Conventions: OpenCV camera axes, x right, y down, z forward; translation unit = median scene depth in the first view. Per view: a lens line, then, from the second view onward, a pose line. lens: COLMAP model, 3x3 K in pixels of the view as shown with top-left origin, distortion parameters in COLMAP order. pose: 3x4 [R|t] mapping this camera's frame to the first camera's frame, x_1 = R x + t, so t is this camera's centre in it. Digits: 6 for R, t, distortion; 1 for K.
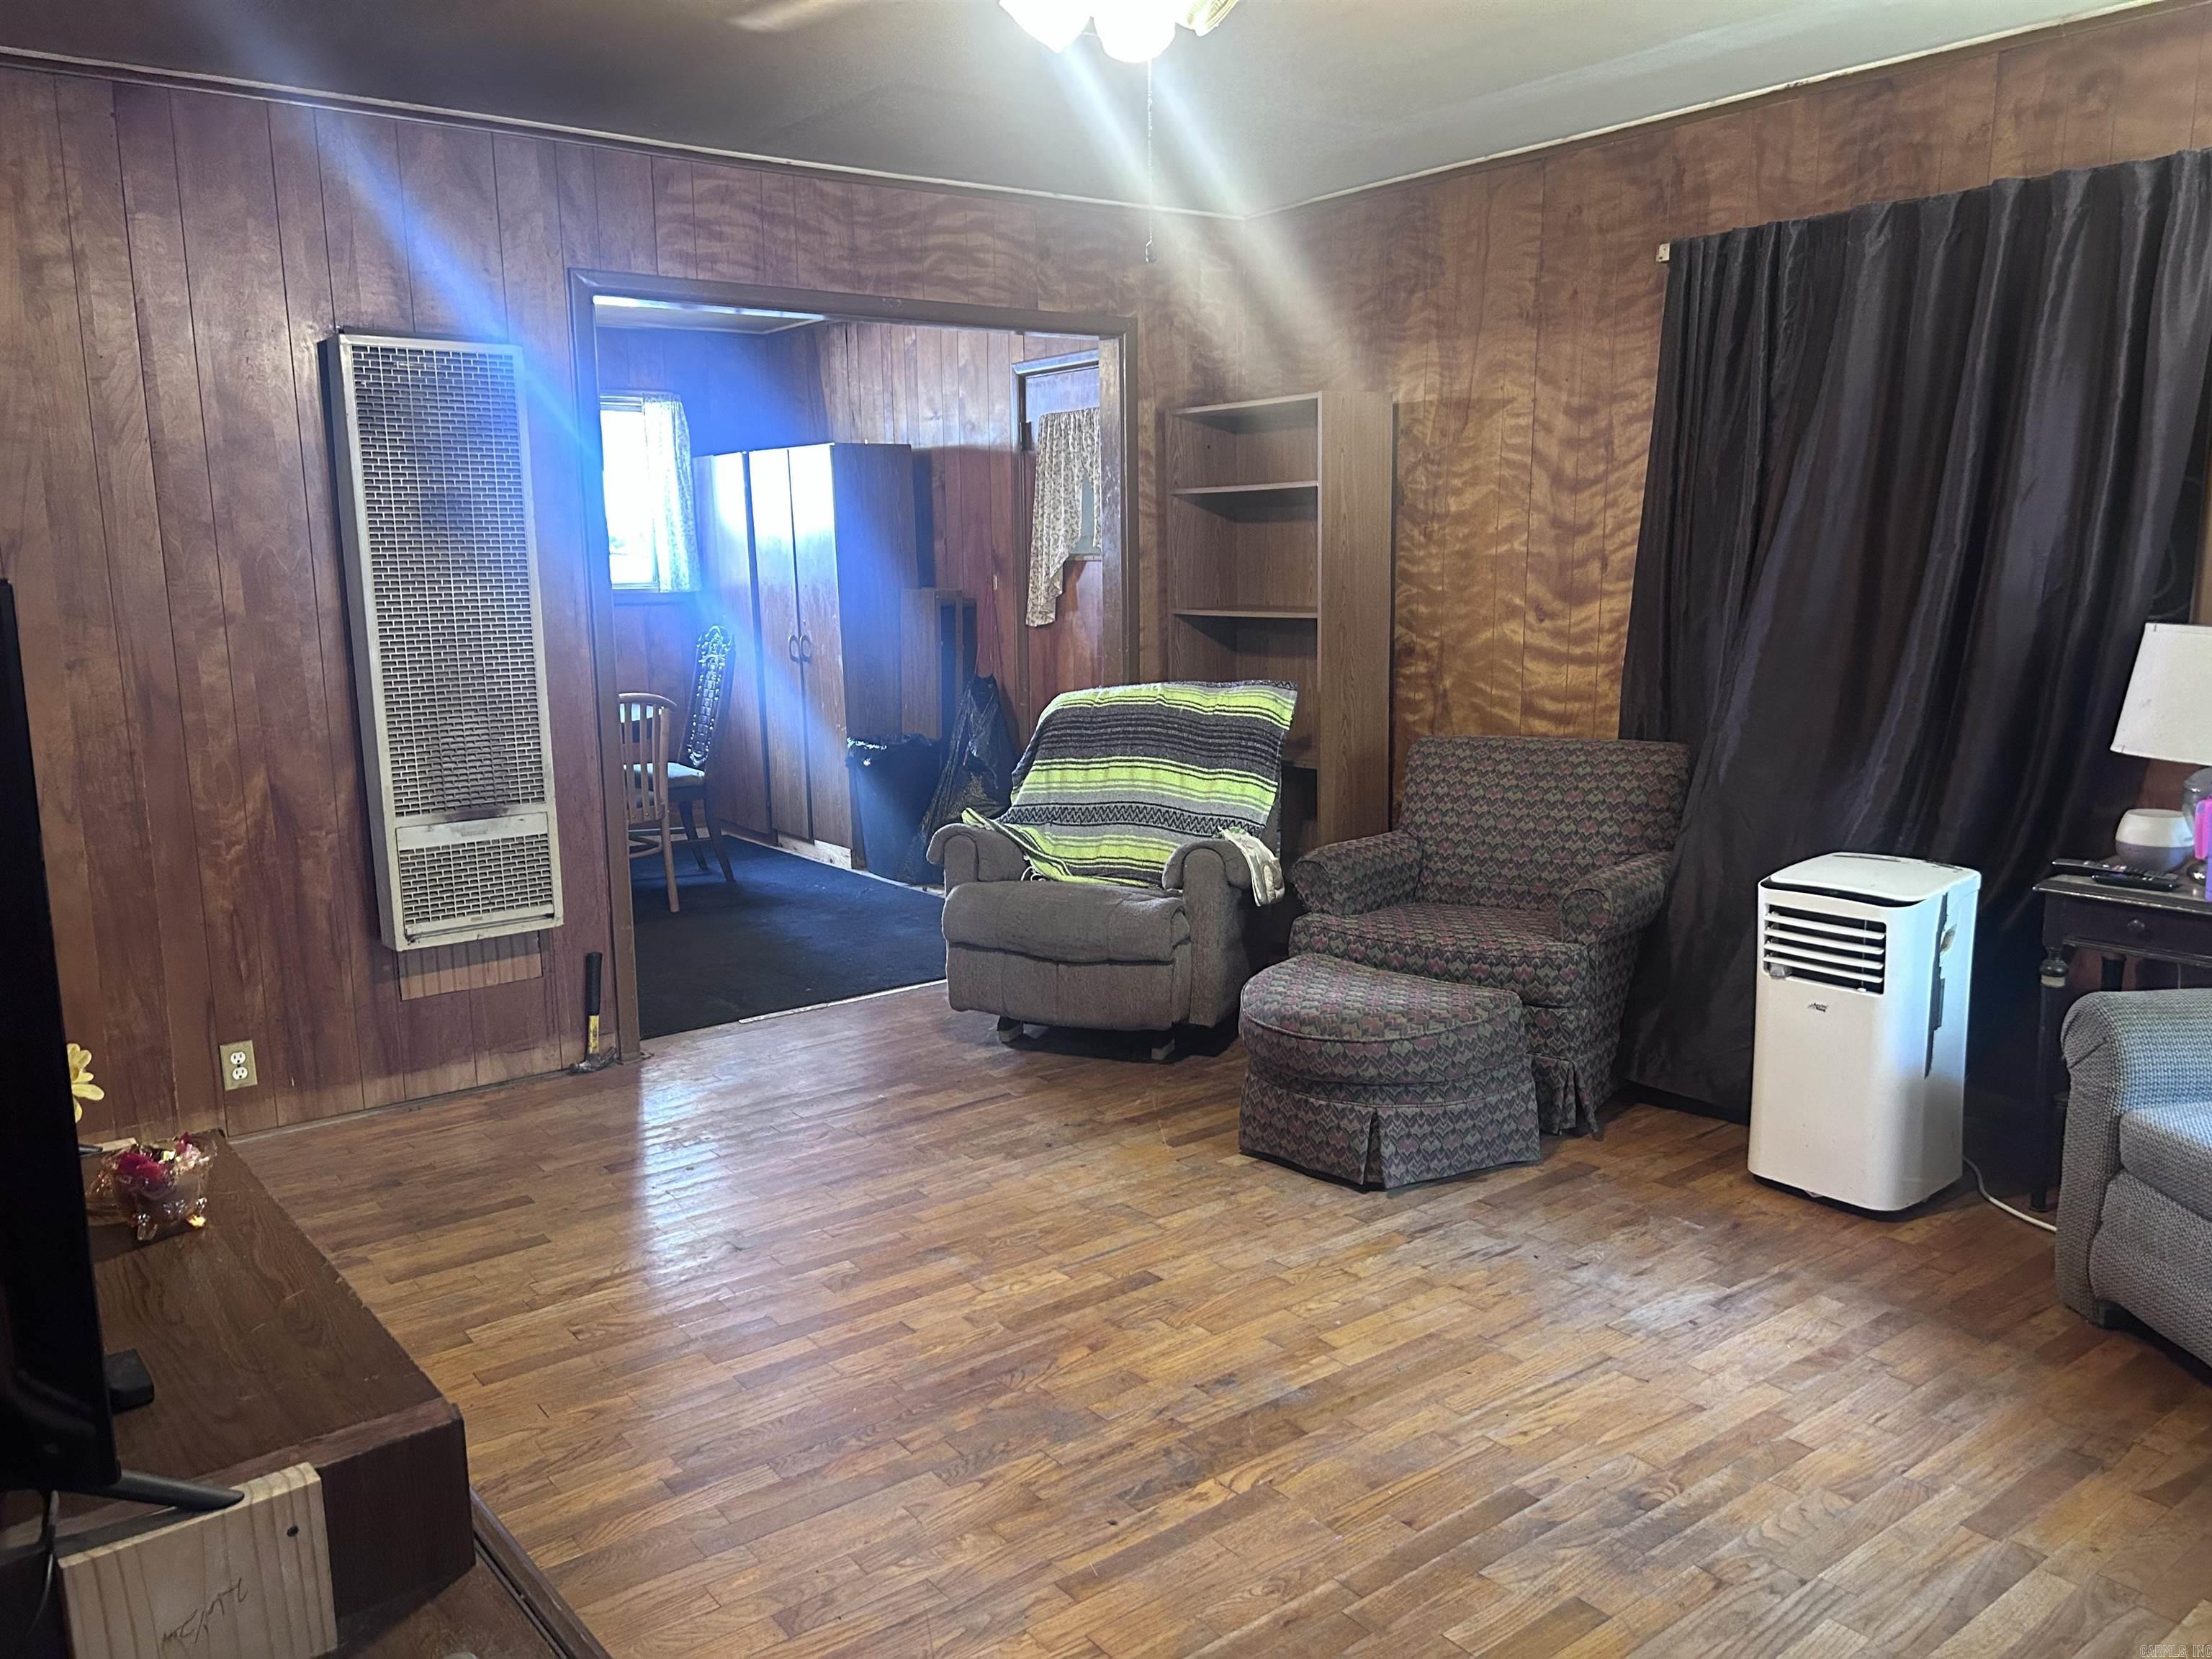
lens RADIAL K [[1677.0, 0, 1087.3], [0, 1677.0, 830.7], [0, 0, 1]] dist [0.075200, -0.085999]
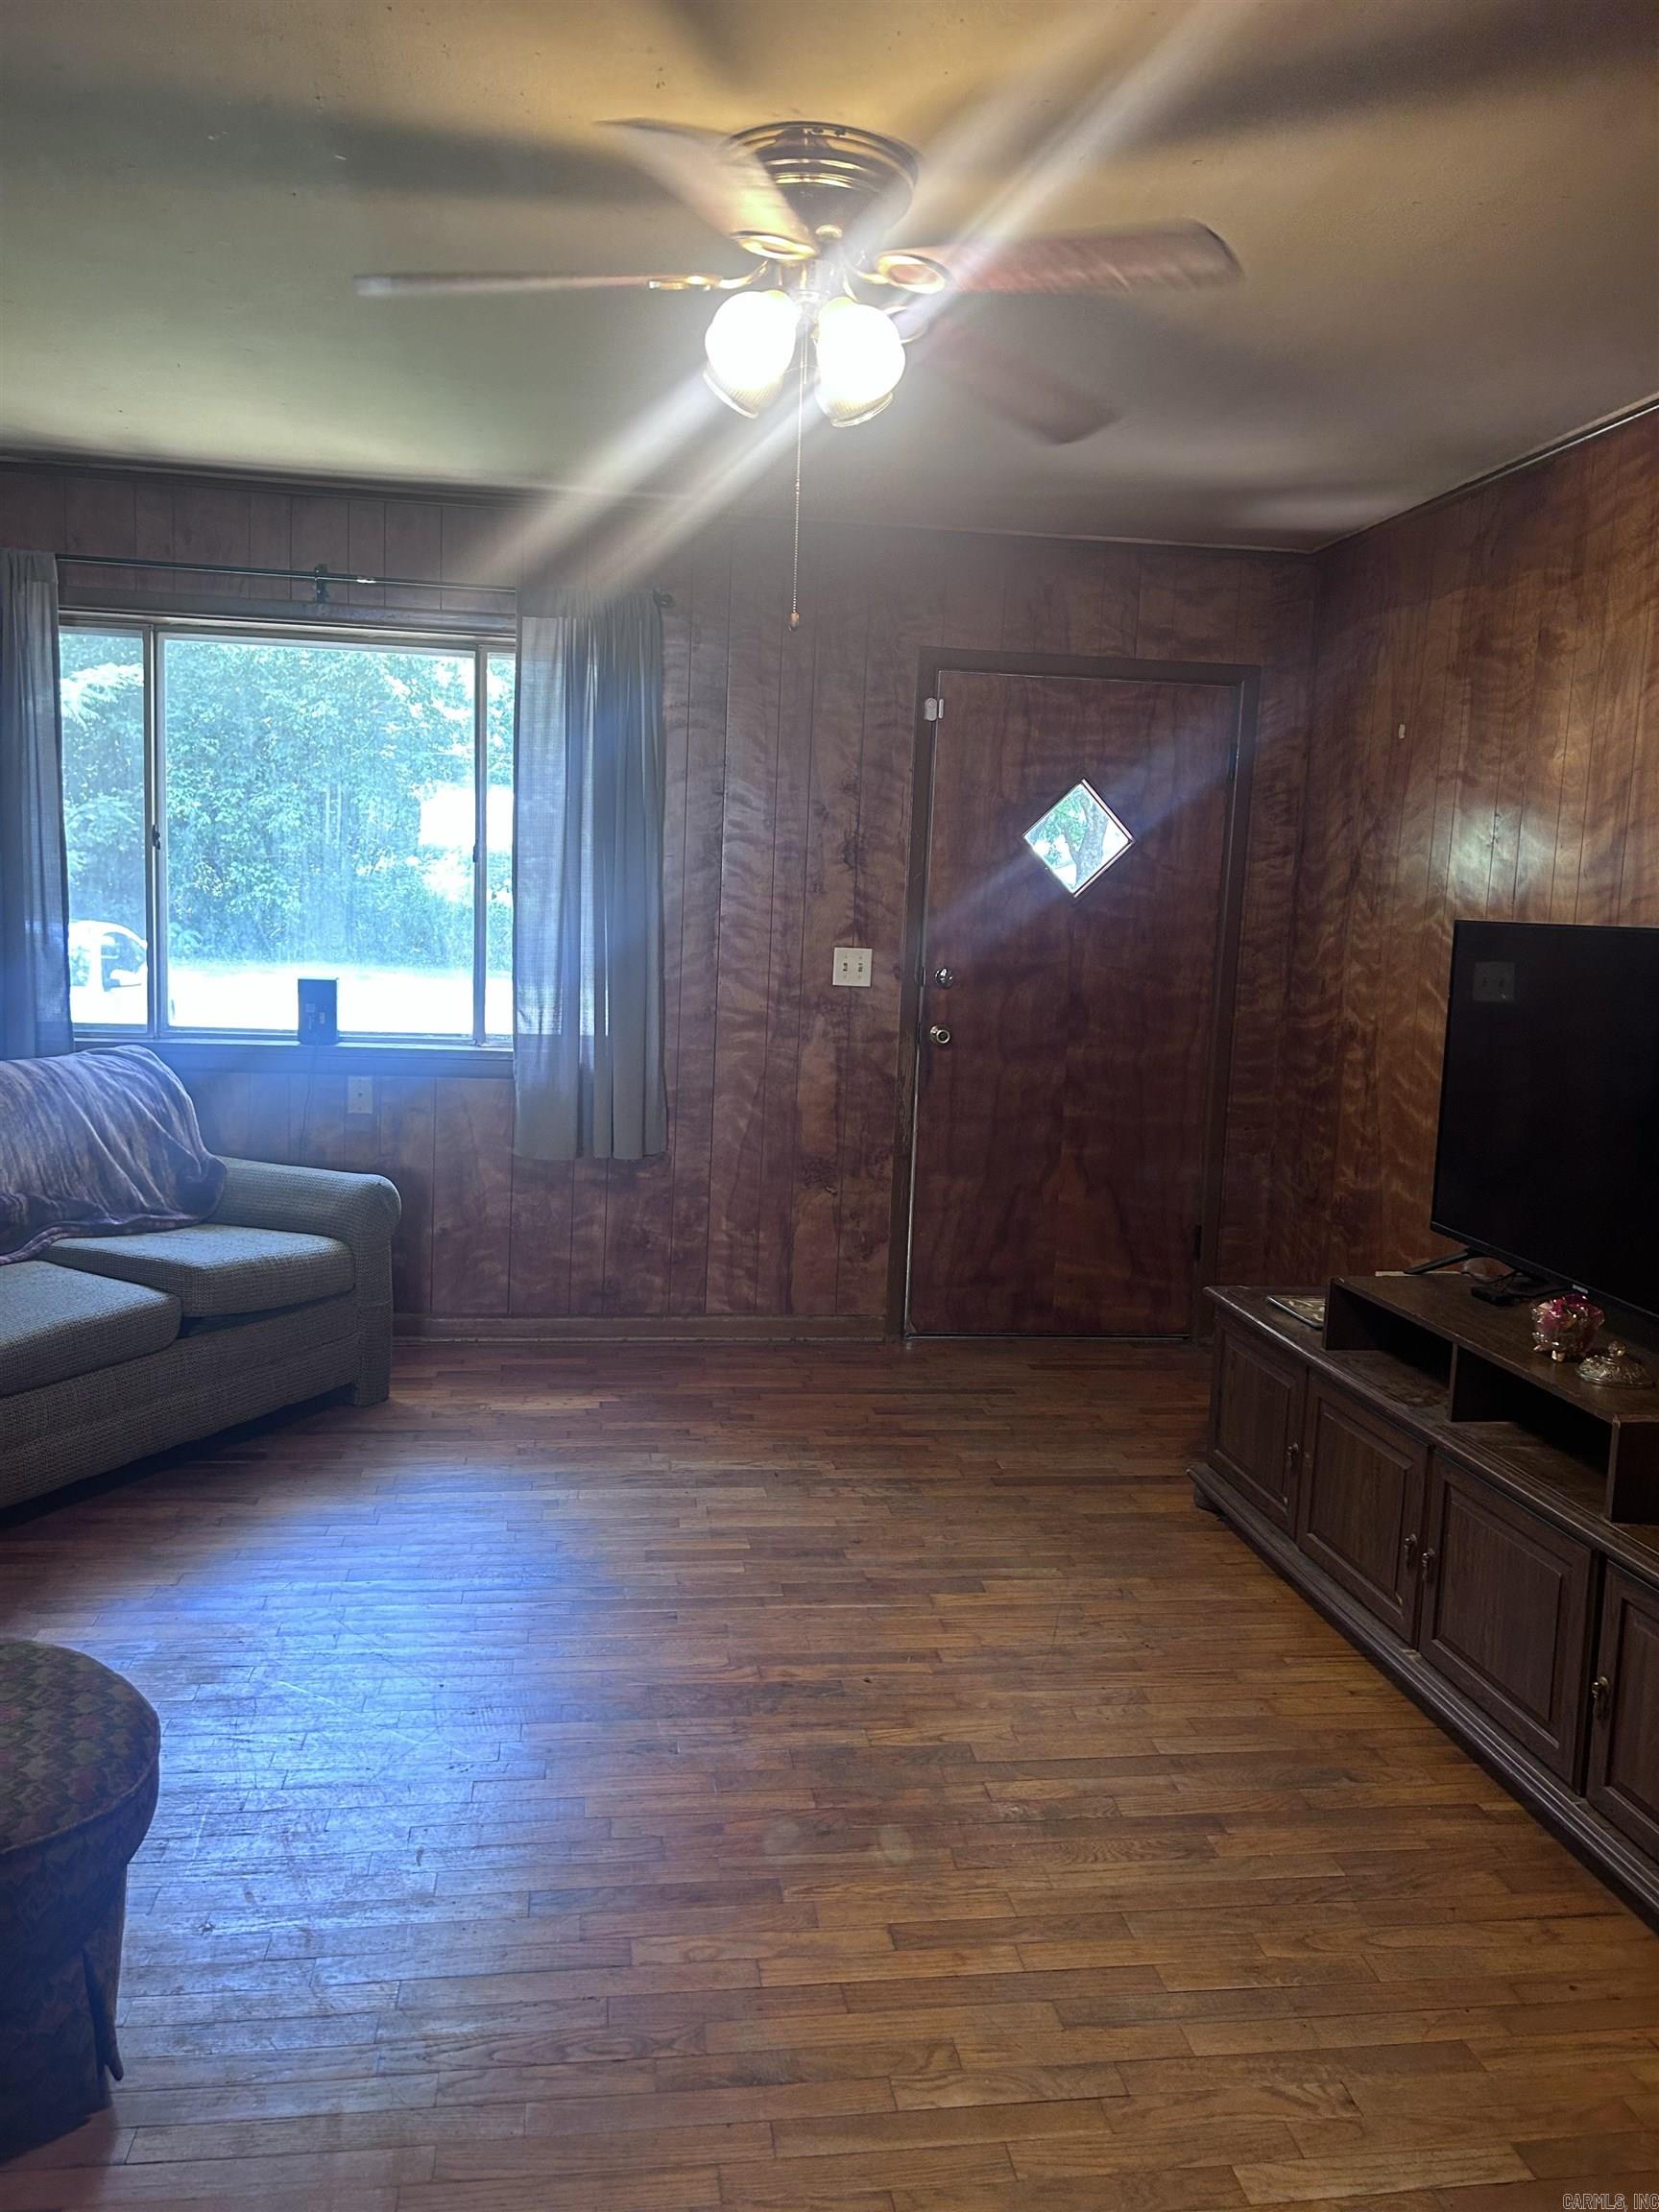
lens RADIAL K [[1677.0, 0, 833.0], [0, 1677.0, 1093.8], [0, 0, 1]] dist [0.075200, -0.085999]
pose [[-0.876467, -0.082721, 0.474302, -0.402390], [0.053194, 0.962461, 0.266156, -0.259935], [-0.478514, 0.258507, -0.839165, 1.525551]]
